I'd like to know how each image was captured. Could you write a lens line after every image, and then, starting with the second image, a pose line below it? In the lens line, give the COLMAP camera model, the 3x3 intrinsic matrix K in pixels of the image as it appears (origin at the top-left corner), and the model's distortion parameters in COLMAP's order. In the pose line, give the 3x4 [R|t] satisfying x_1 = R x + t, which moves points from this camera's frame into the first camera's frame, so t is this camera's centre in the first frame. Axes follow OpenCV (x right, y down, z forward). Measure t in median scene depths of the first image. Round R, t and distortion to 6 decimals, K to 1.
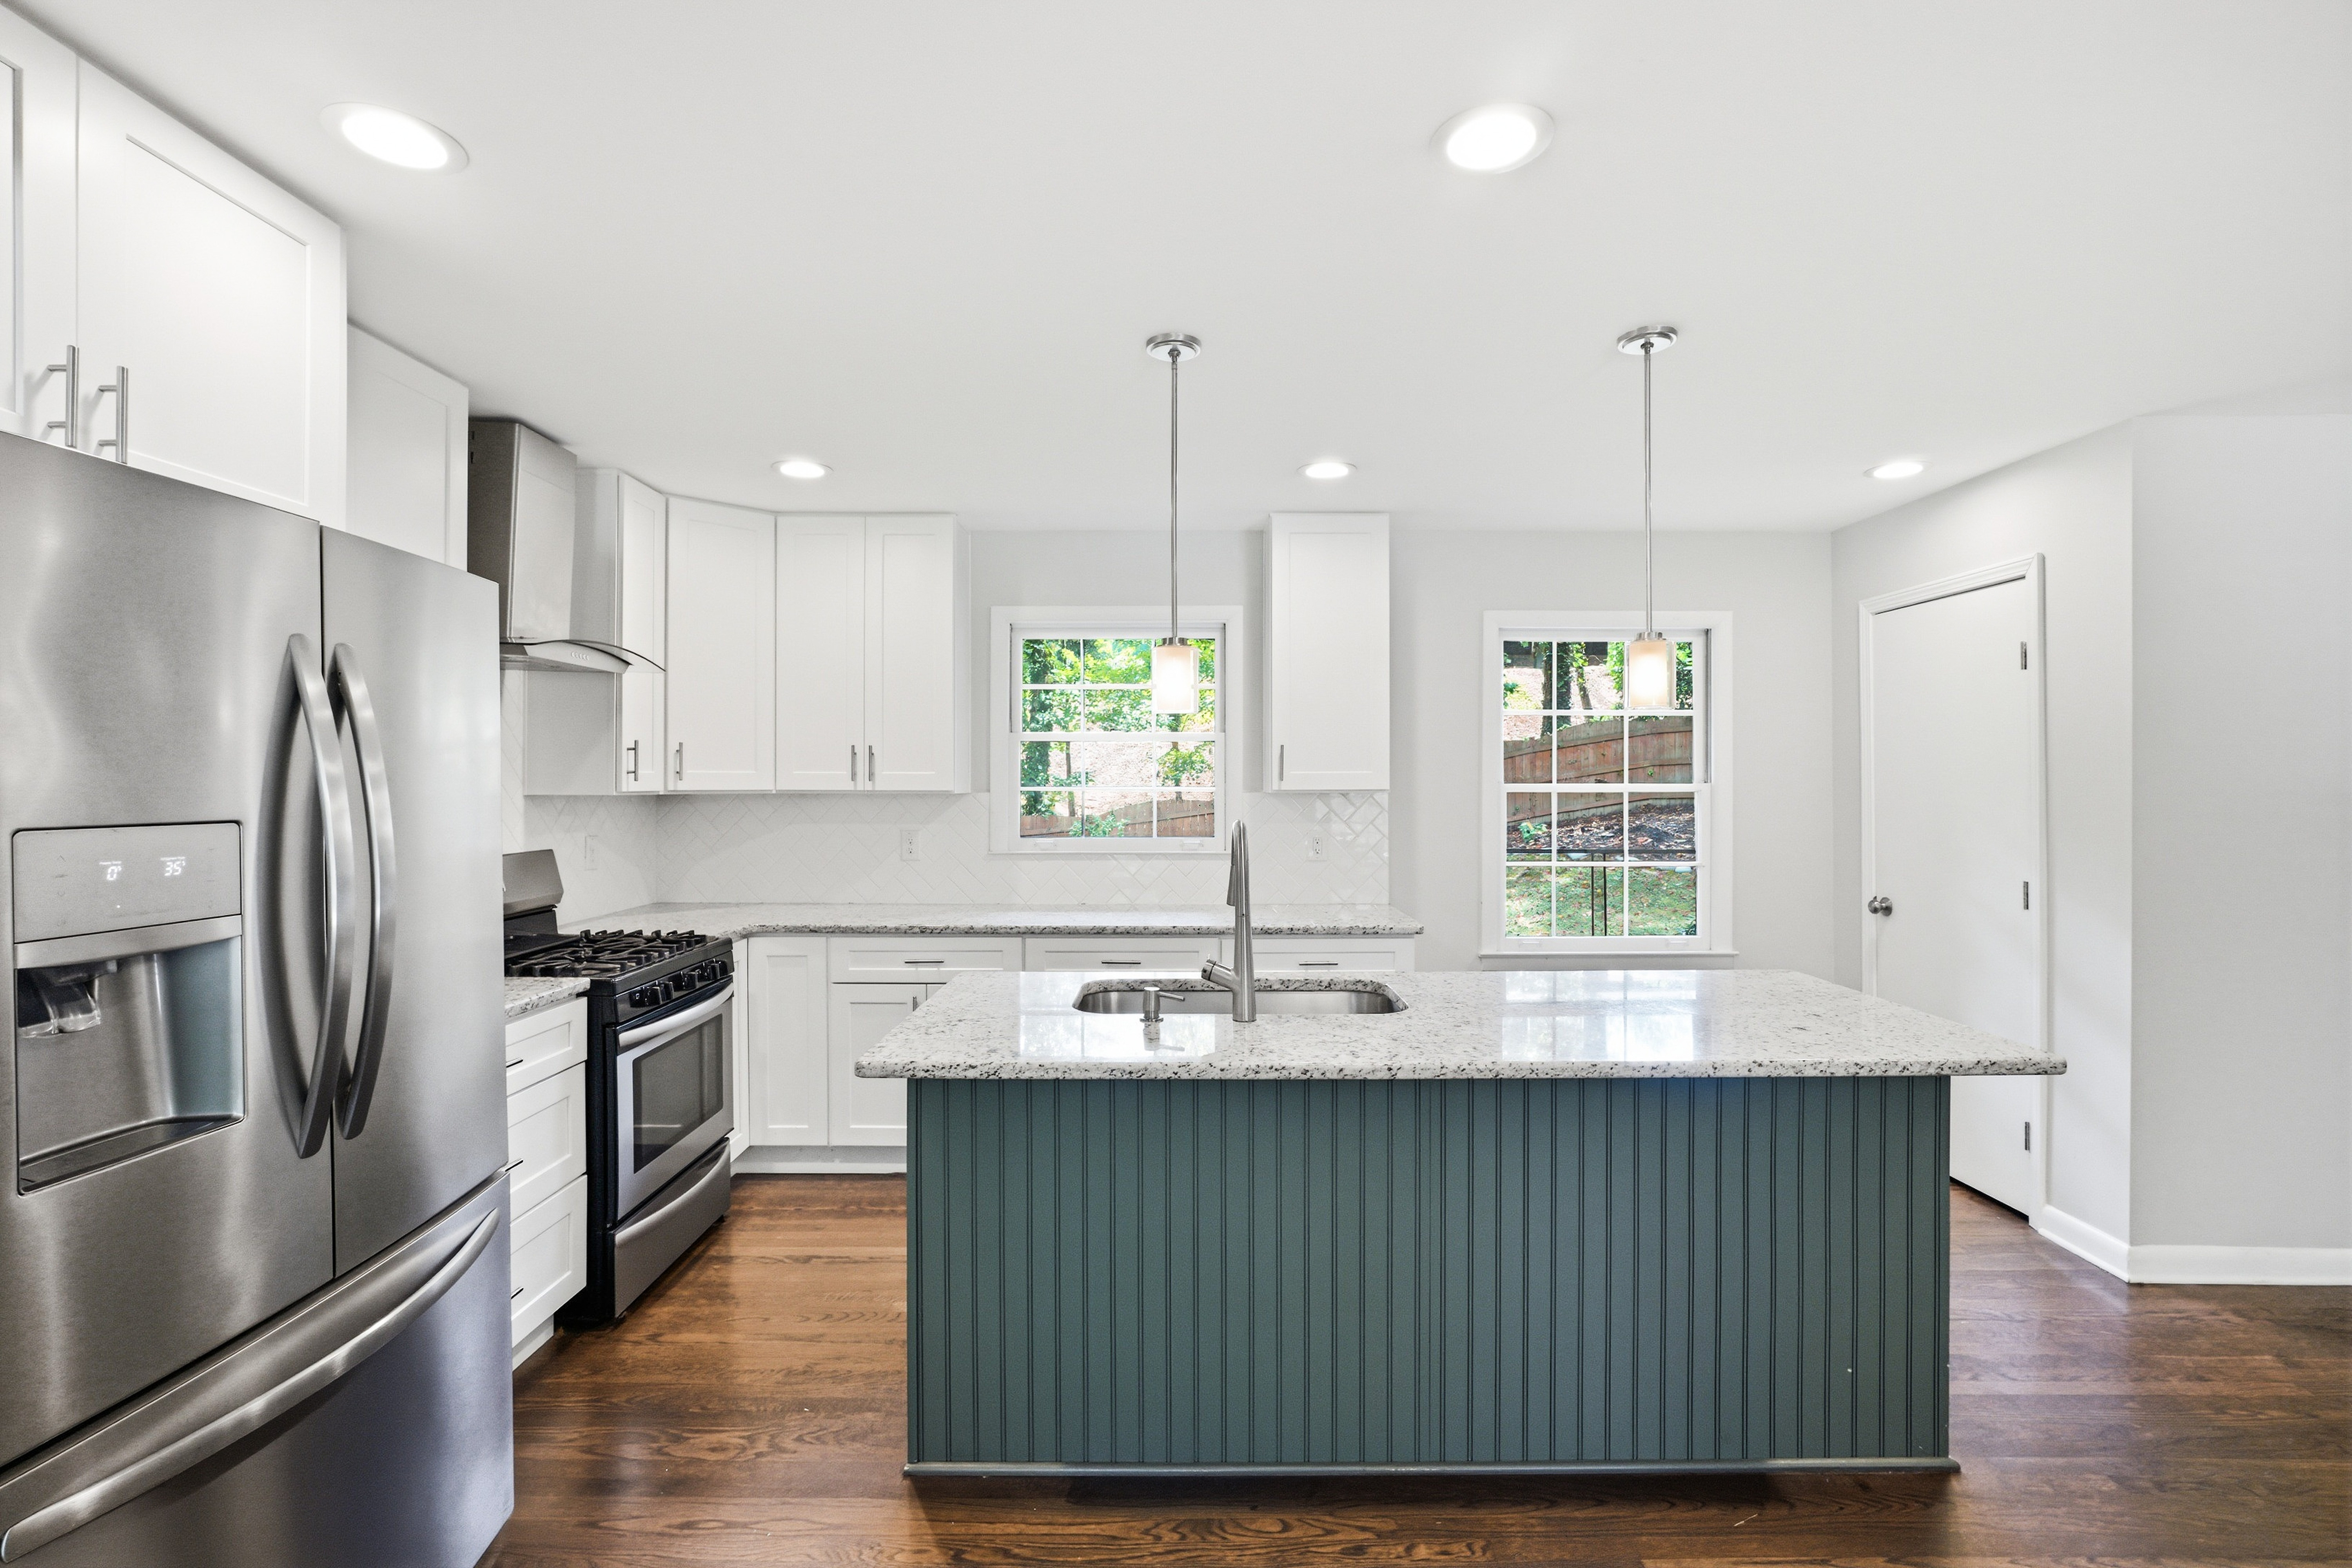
lens RADIAL K [[1082.8, 0, 1179.1], [0, 1082.8, 785.0], [0, 0, 1]] dist [-0.016210, 0.005147]
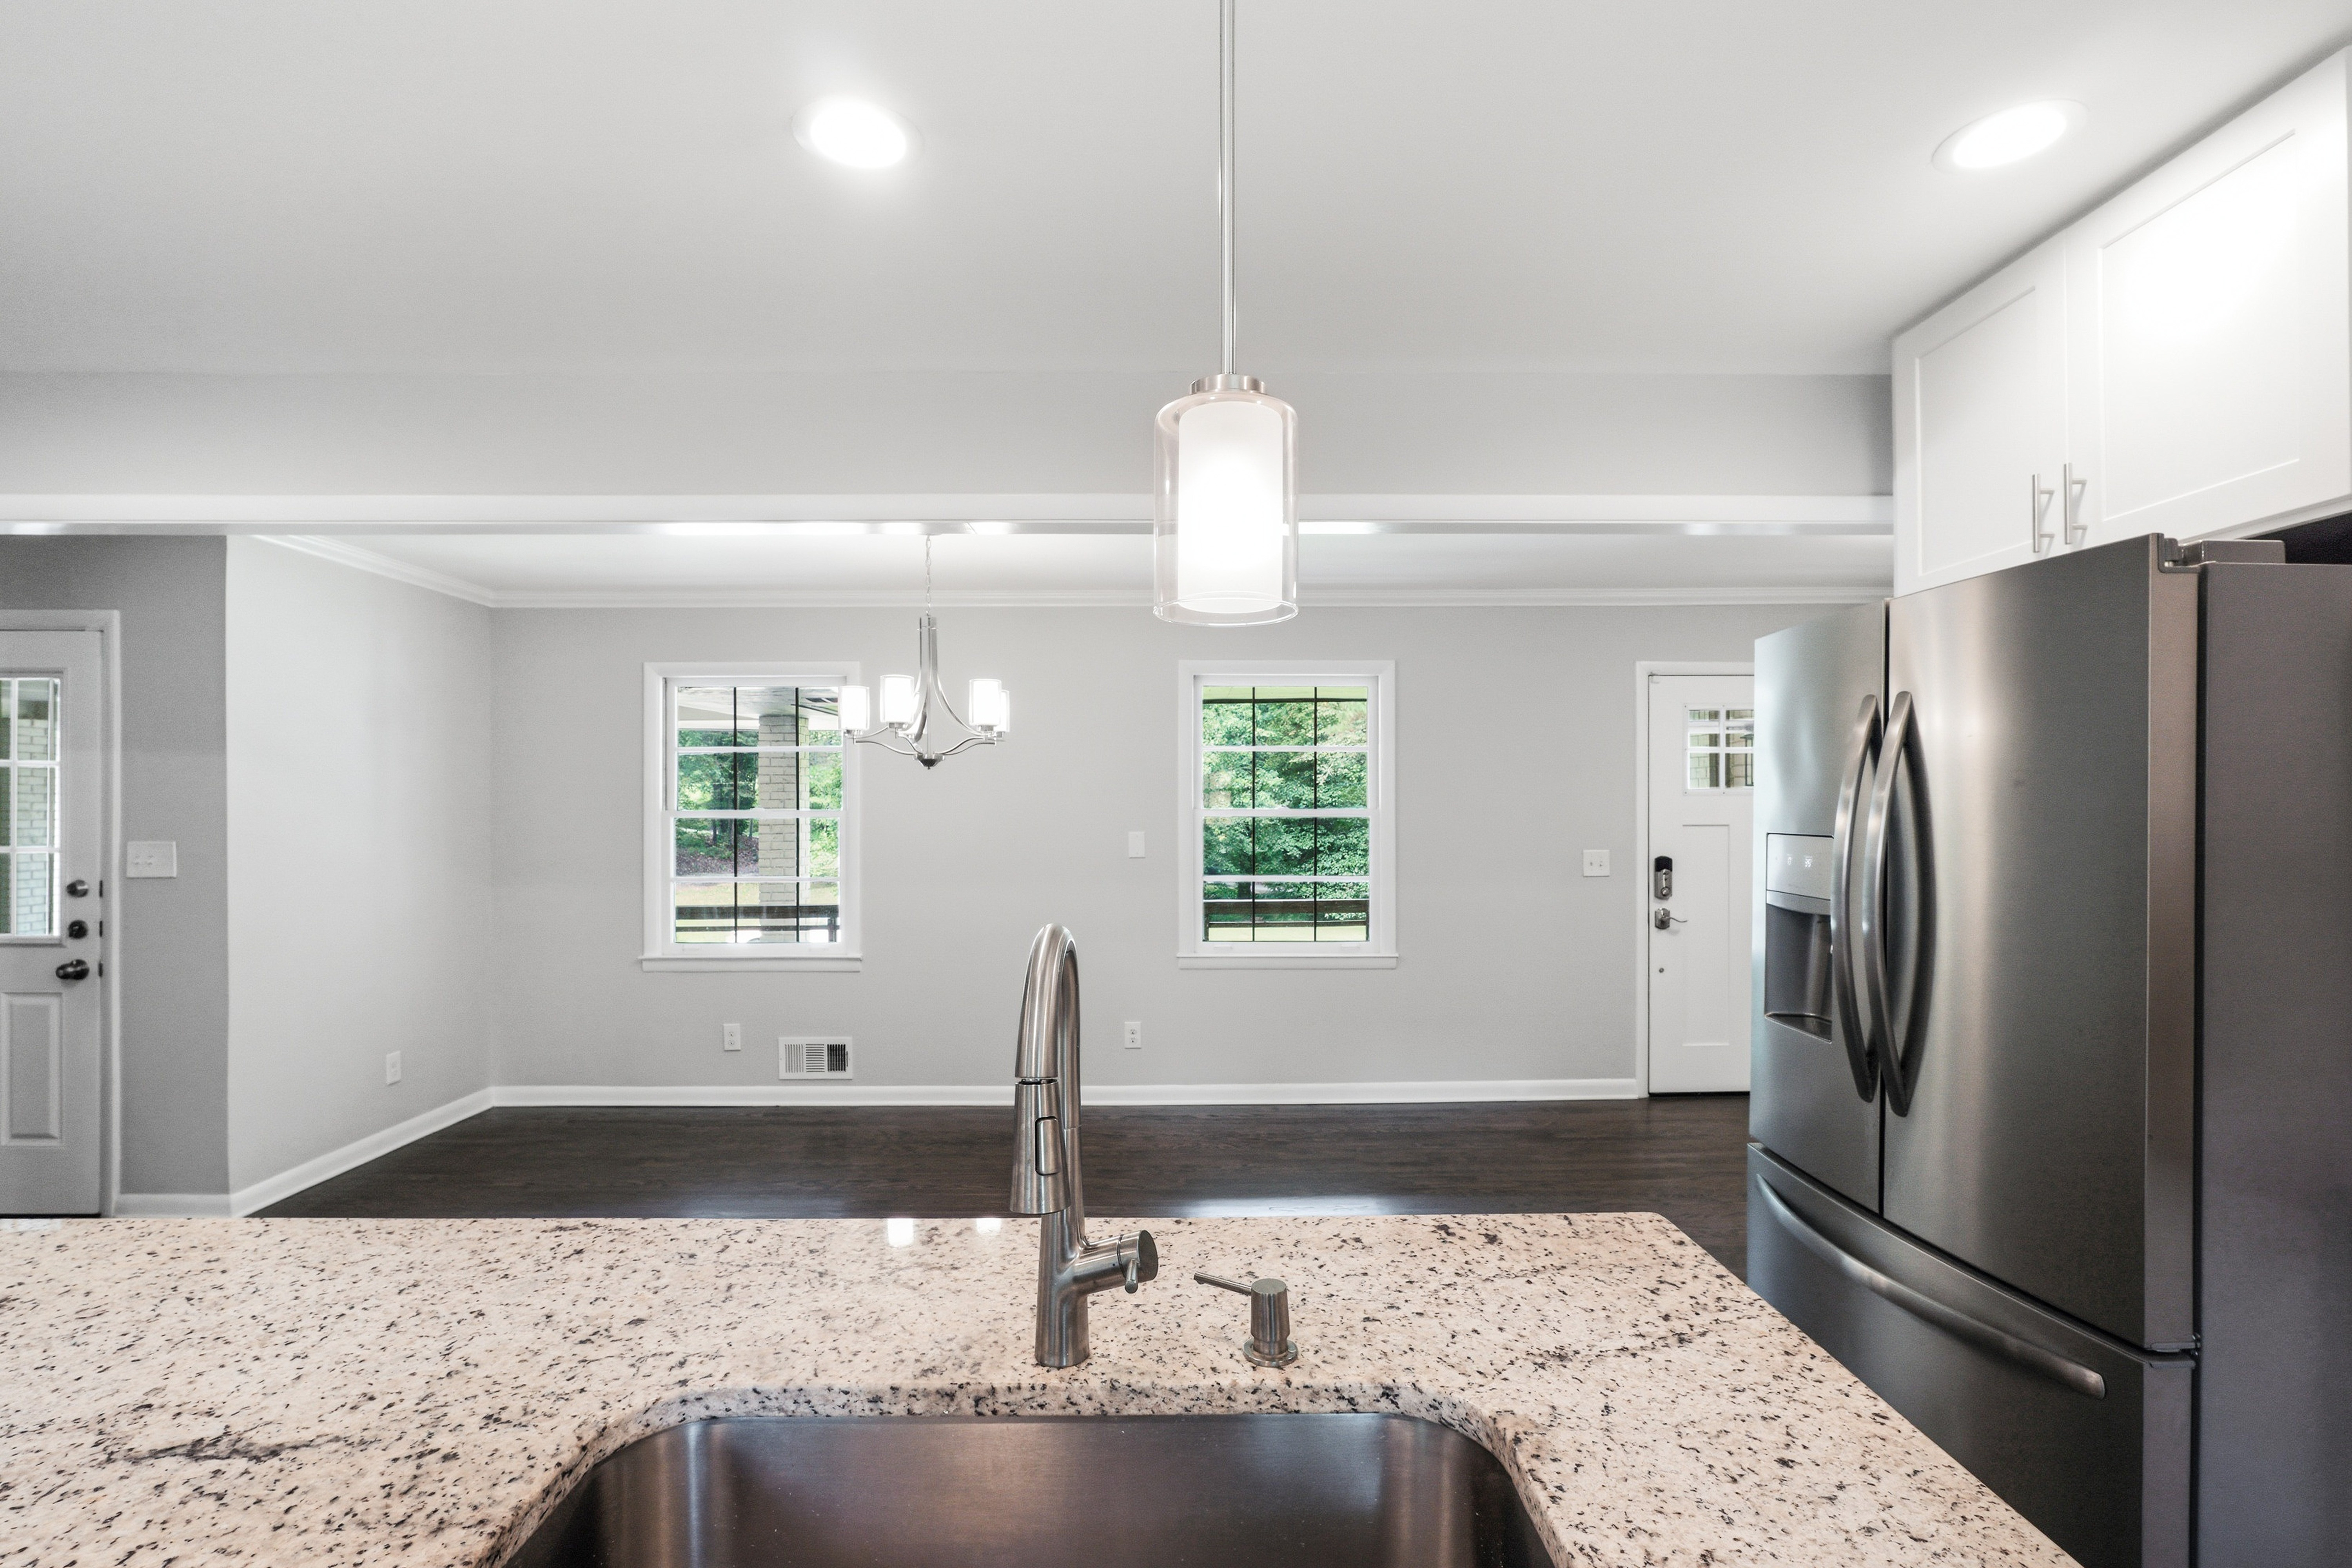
lens RADIAL K [[1082.8, 0, 1183.9], [0, 1082.8, 785.7], [0, 0, 1]] dist [-0.016210, 0.005147]
pose [[-0.999973, 0.003668, -0.006436, 0.007532], [0.003764, 0.999881, -0.014969, -0.007485], [0.006381, -0.014992, -0.999867, 0.967366]]
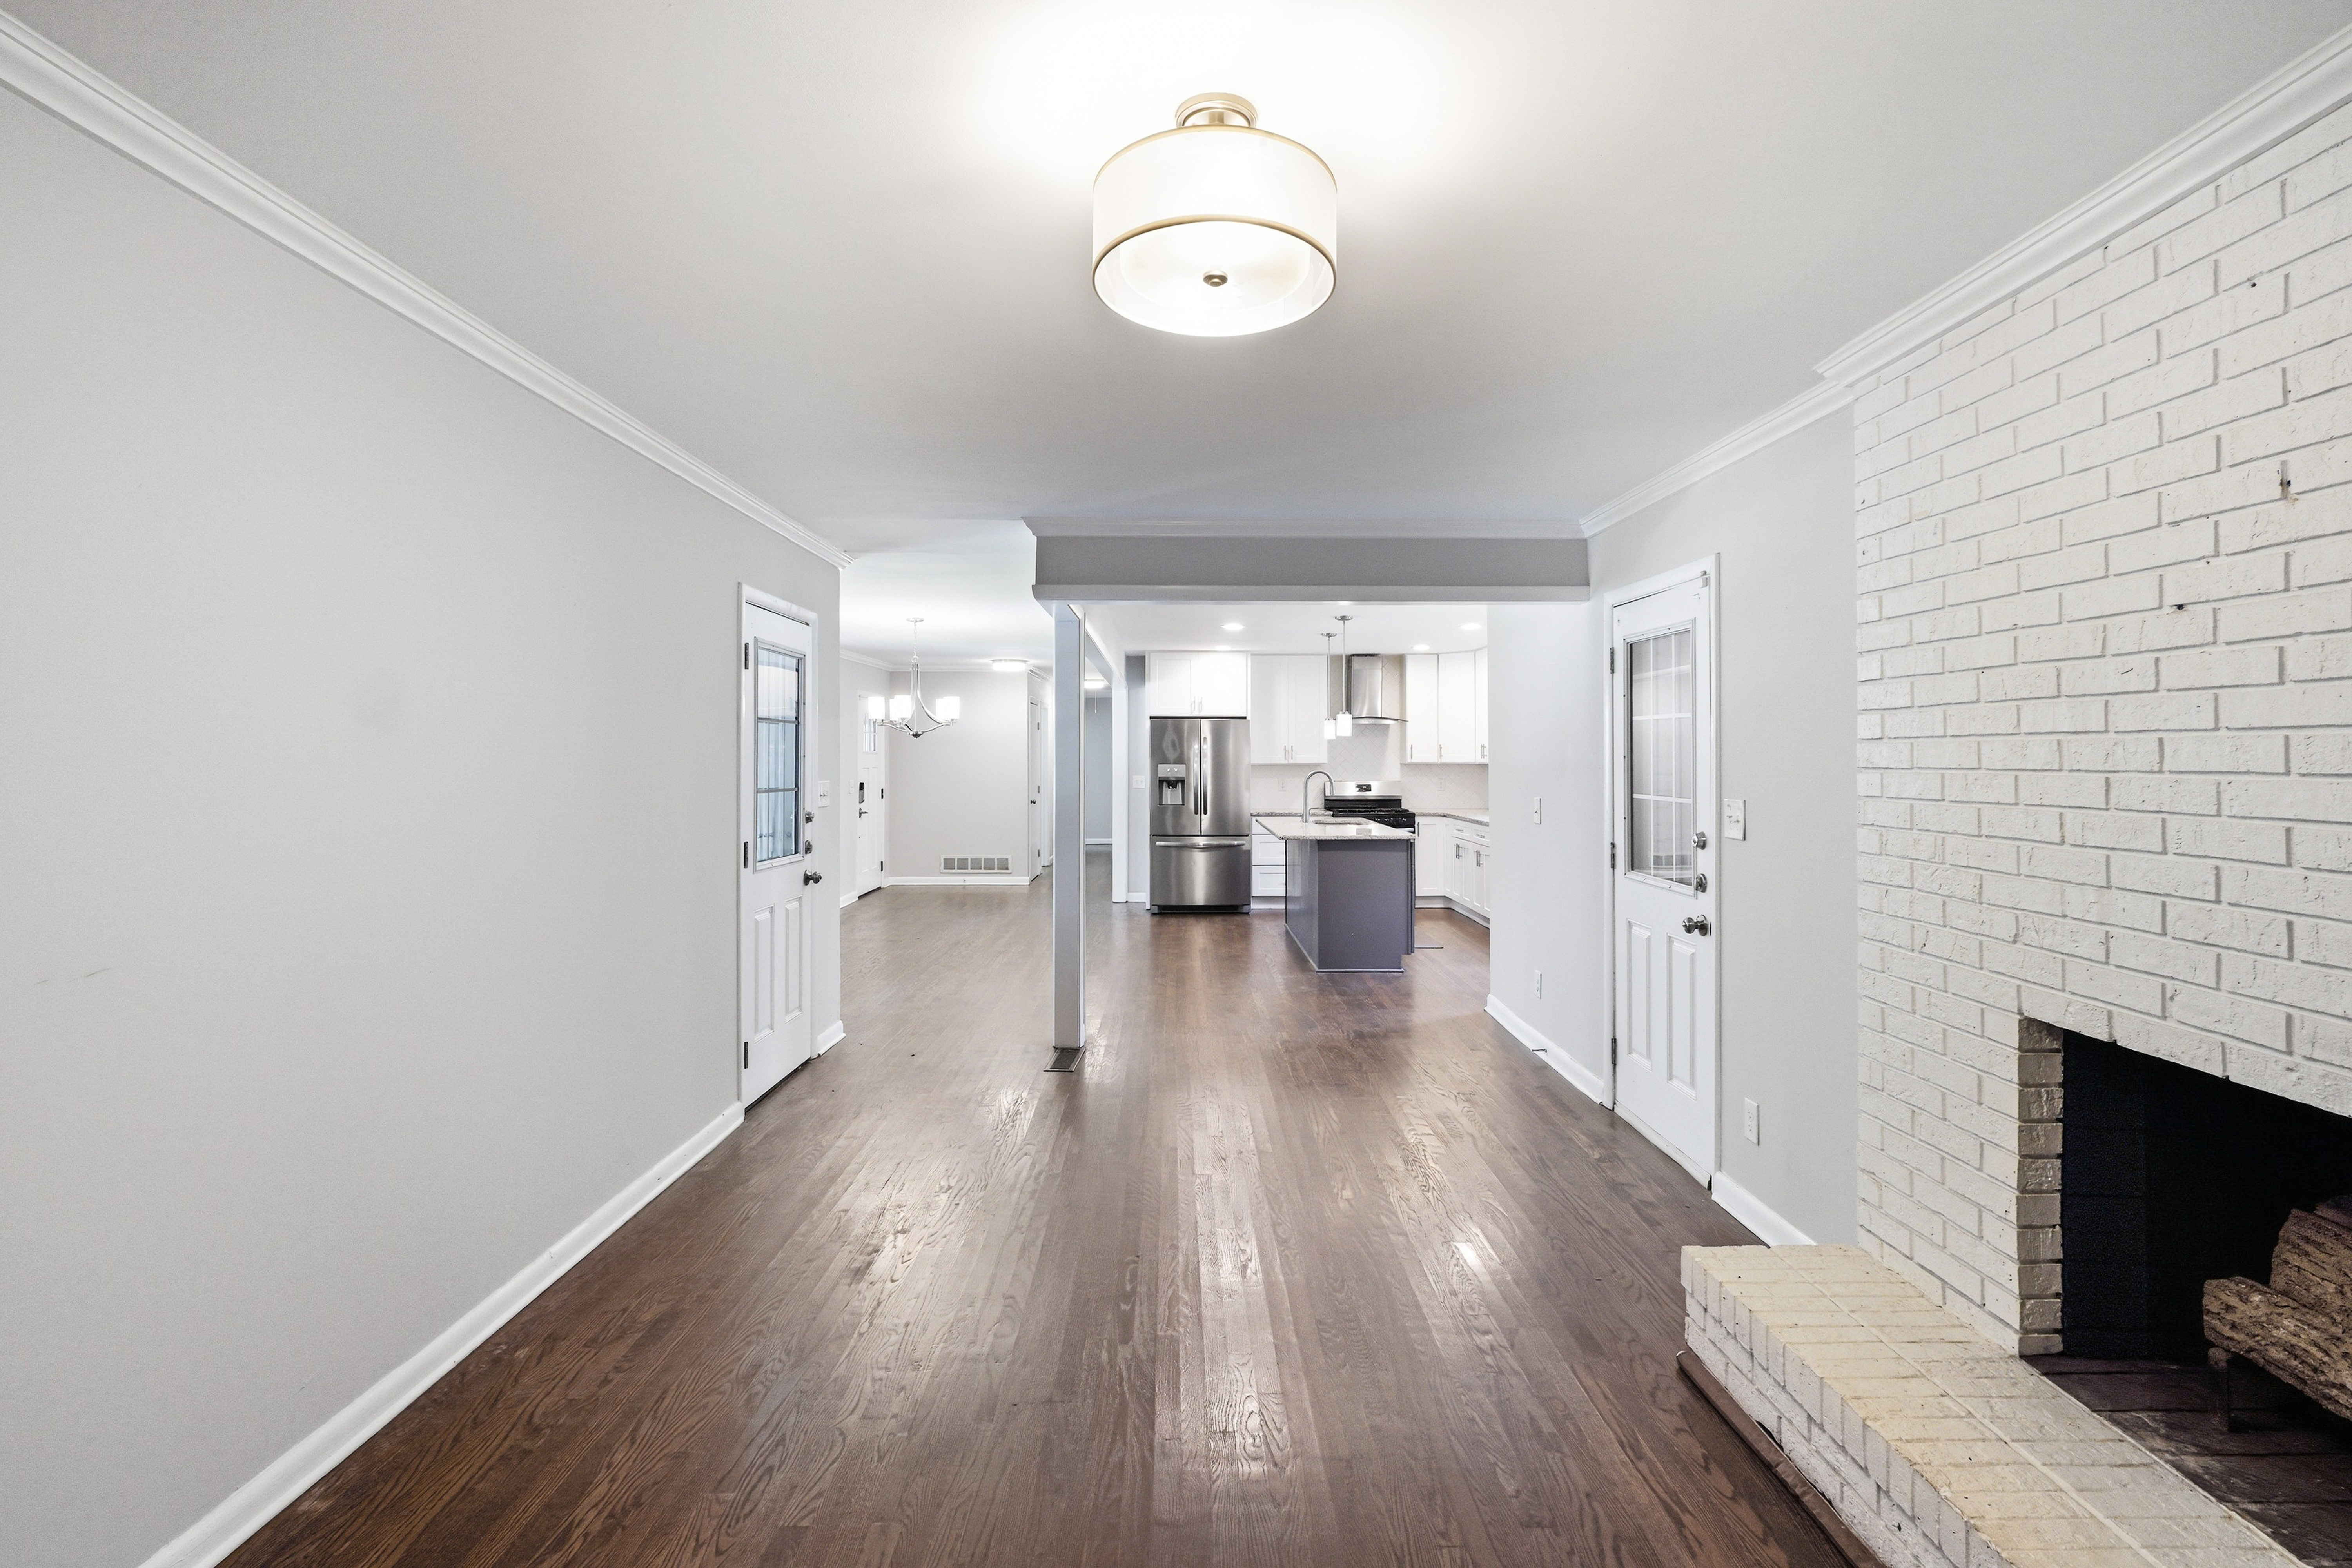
lens RADIAL K [[1082.8, 0, 1172.4], [0, 1082.8, 737.7], [0, 0, 1]] dist [-0.016210, 0.005147]
pose [[-0.005521, -0.018389, -0.999816, 2.527797], [-0.002601, 0.999828, -0.018375, -0.005452], [0.999981, 0.002500, -0.005567, 0.372403]]
